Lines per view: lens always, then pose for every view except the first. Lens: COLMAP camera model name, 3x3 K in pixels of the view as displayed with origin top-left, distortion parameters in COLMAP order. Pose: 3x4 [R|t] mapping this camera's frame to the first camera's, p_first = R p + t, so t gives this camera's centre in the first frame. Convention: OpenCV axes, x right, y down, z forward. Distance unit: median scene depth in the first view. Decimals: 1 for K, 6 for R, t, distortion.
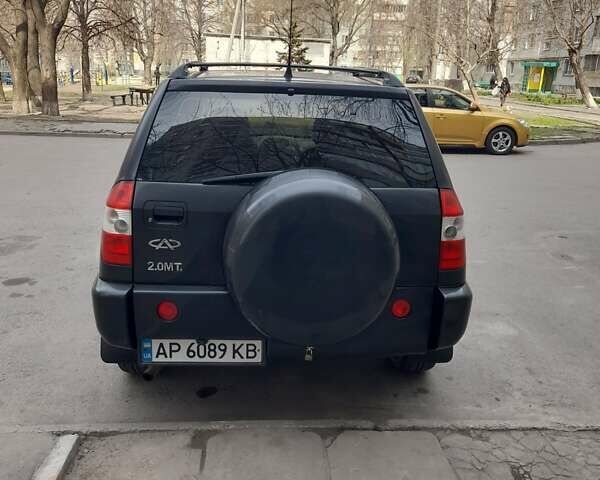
lens RADIAL K [[555.4, 0, 300.0], [0, 555.4, 240.0], [0, 0, 1]] dist [0.001373, -0.000133]
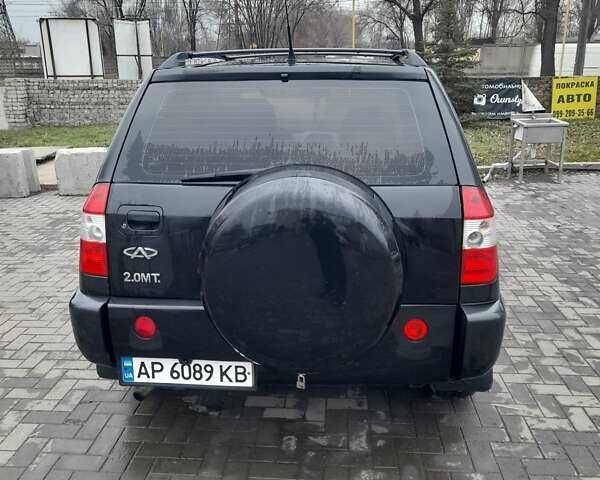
lens RADIAL K [[555.4, 0, 300.0], [0, 555.4, 240.0], [0, 0, 1]] dist [0.001373, -0.000133]
pose [[0.987732, -0.001693, -0.156151, 0.143873], [0.001897, 0.999998, 0.001159, -0.013205], [0.156149, -0.001441, 0.987733, 0.146555]]
